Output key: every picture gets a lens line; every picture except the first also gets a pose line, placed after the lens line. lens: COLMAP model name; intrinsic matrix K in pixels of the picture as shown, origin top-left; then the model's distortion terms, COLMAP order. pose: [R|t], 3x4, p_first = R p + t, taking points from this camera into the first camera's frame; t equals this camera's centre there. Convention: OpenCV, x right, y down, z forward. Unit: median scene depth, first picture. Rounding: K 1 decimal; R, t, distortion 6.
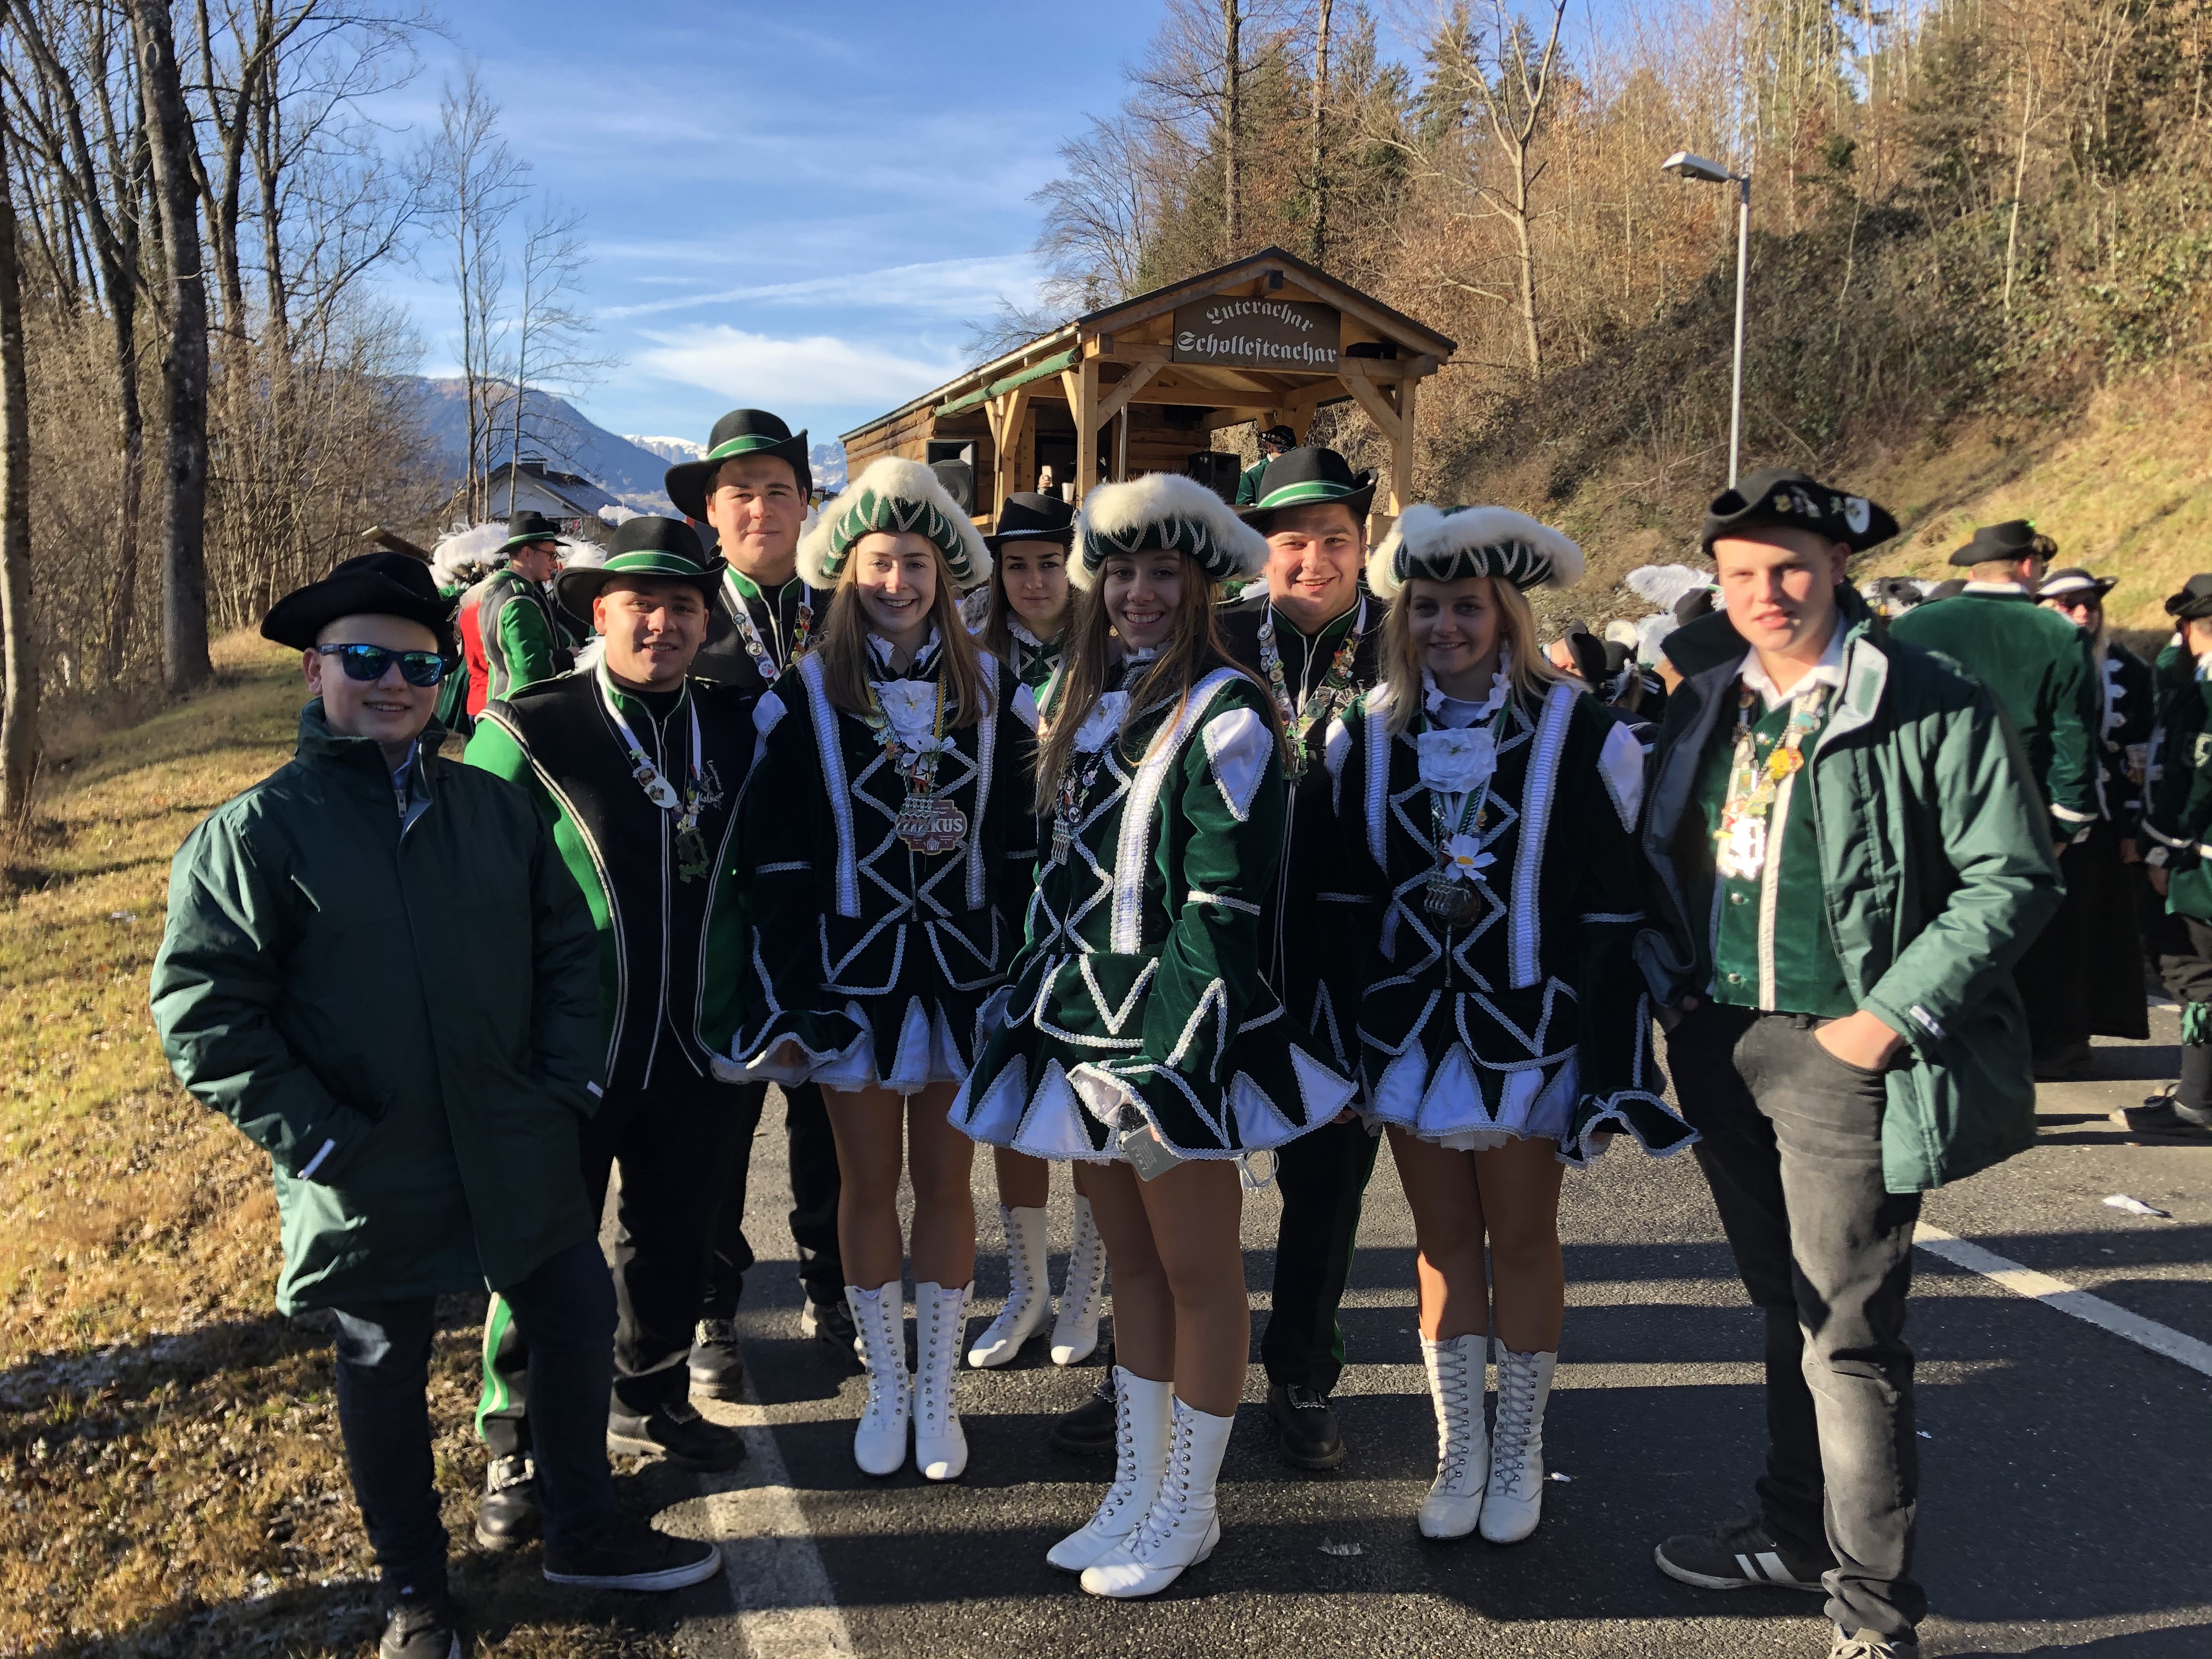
lens RADIAL K [[1770.1, 0, 1106.0], [0, 1770.1, 834.1], [0, 0, 1]] dist [0.003915, 0.034734]
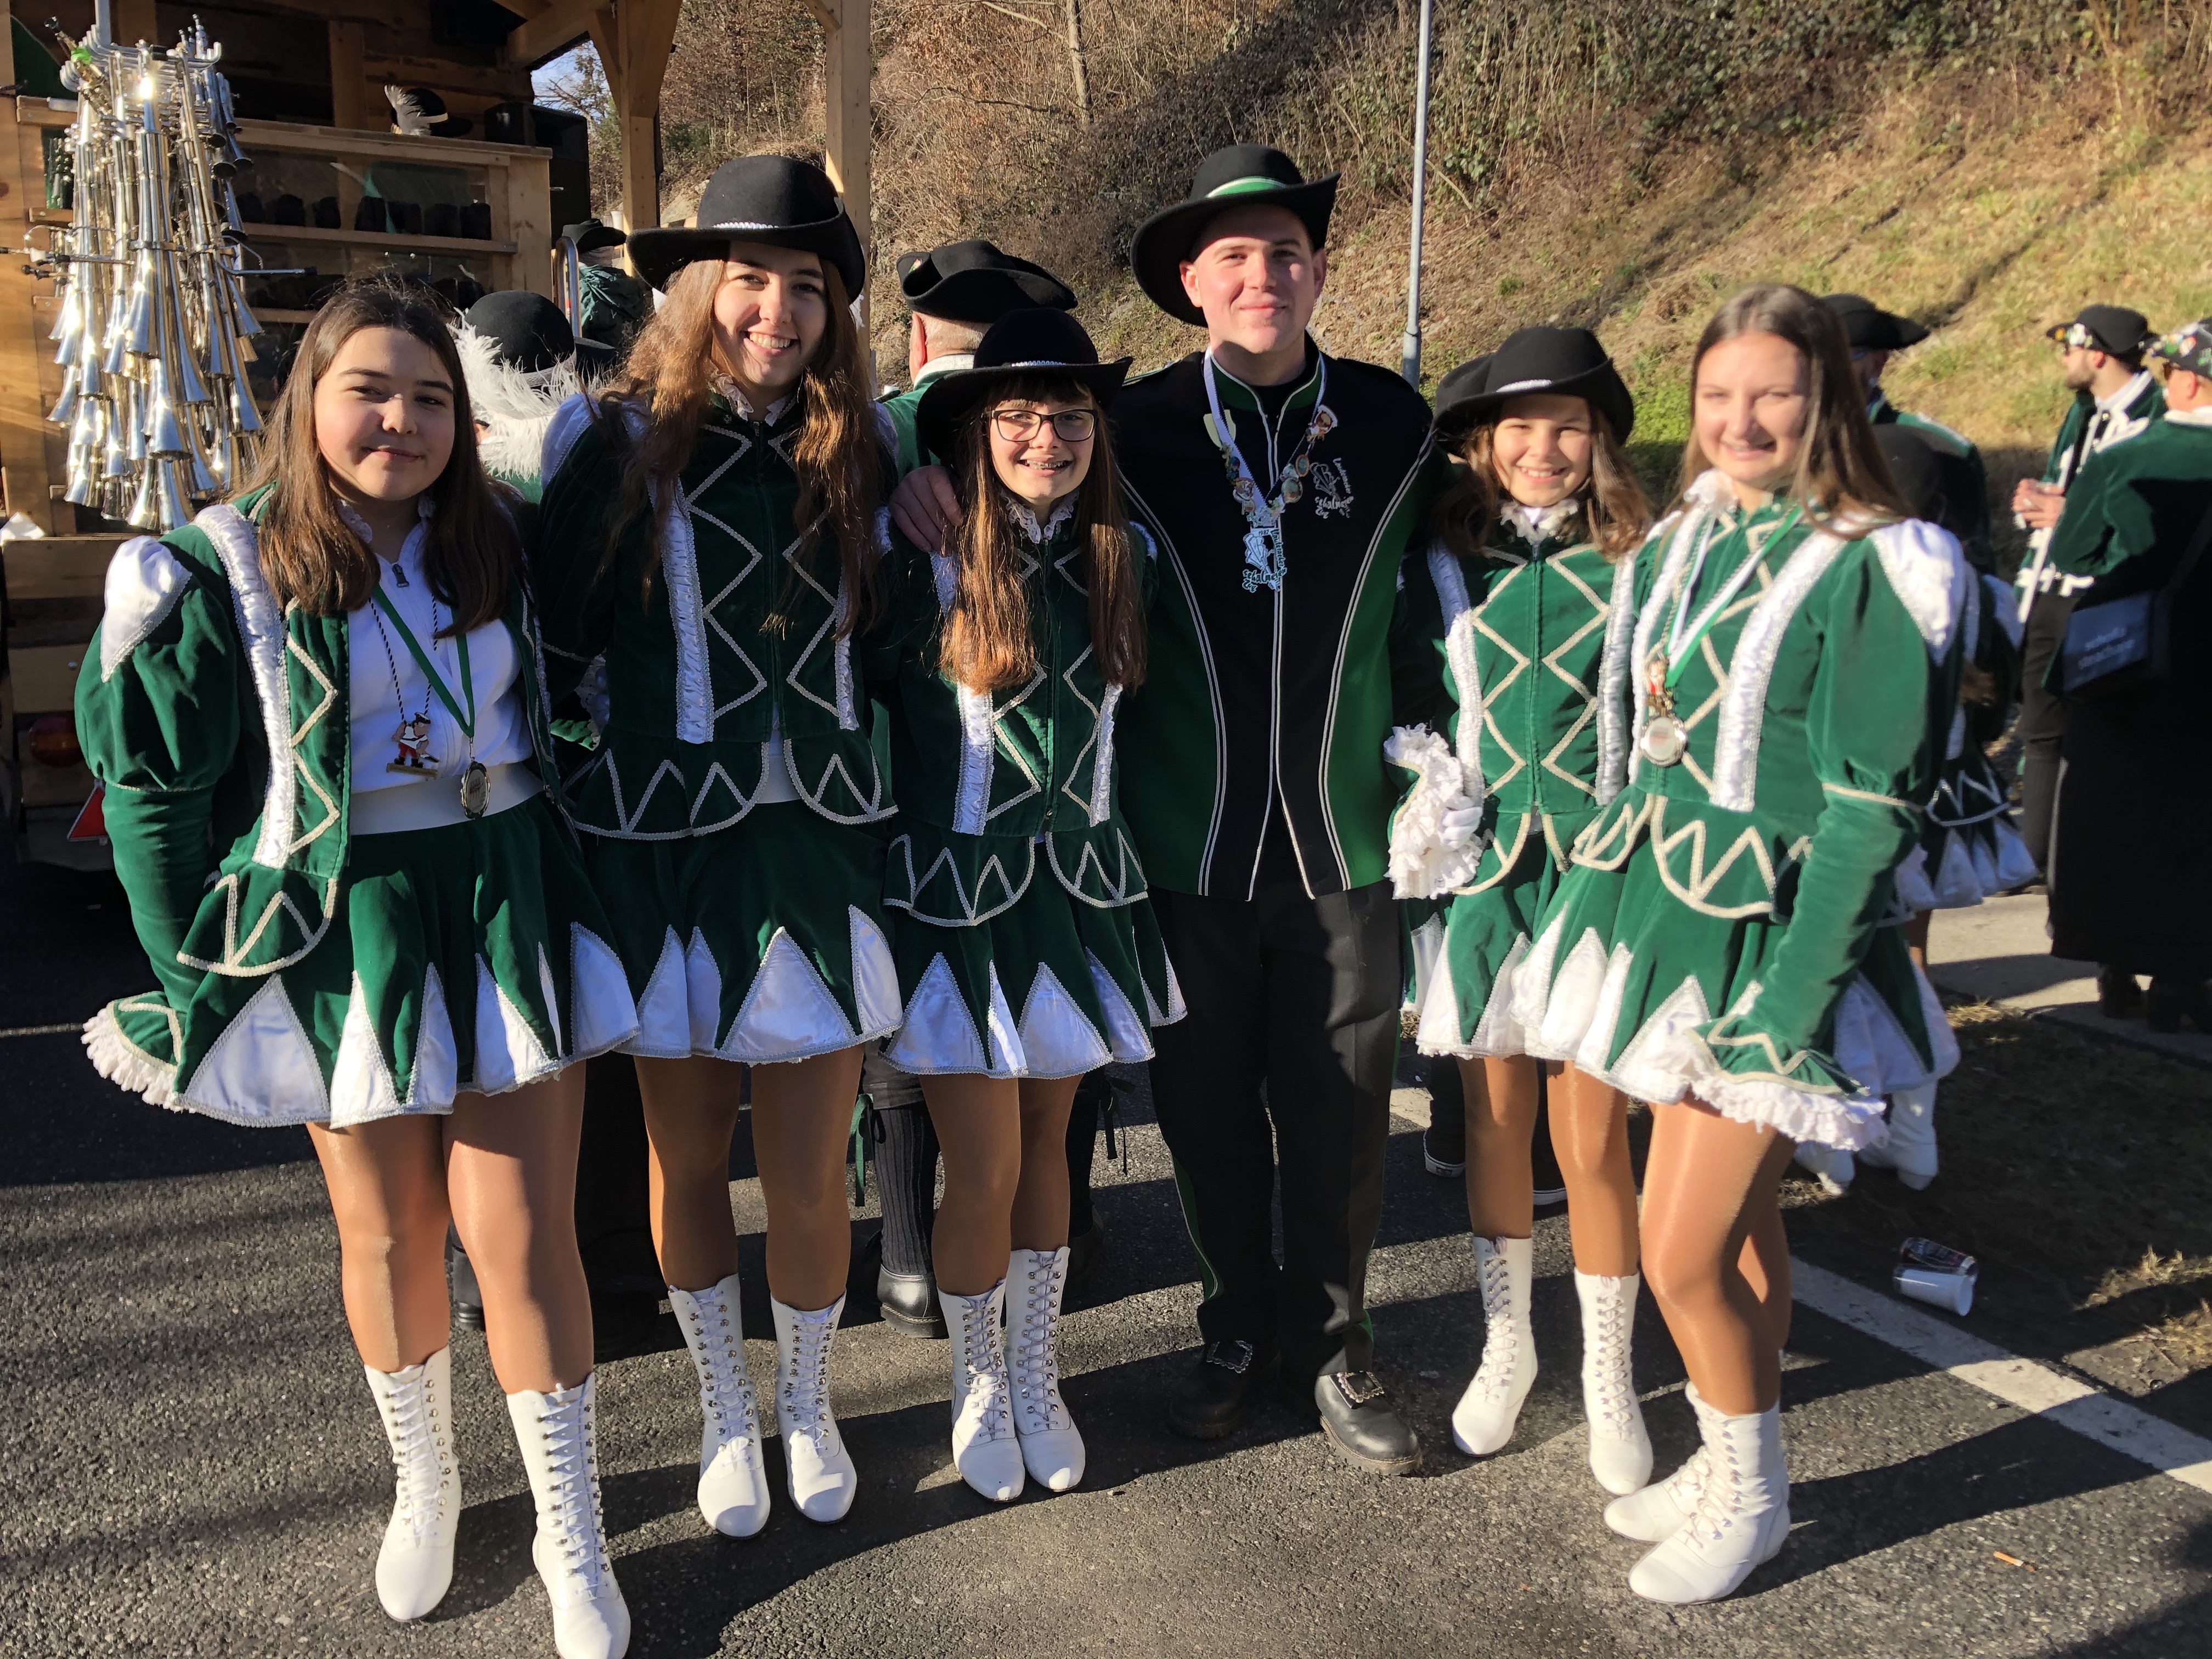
lens RADIAL K [[1770.1, 0, 1110.4], [0, 1770.1, 828.2], [0, 0, 1]] dist [0.003915, 0.034734]
pose [[0.966354, -0.053439, 0.251604, 0.047431], [0.026642, 0.993714, 0.108733, -0.033584], [-0.255833, -0.098371, 0.961703, 0.283398]]
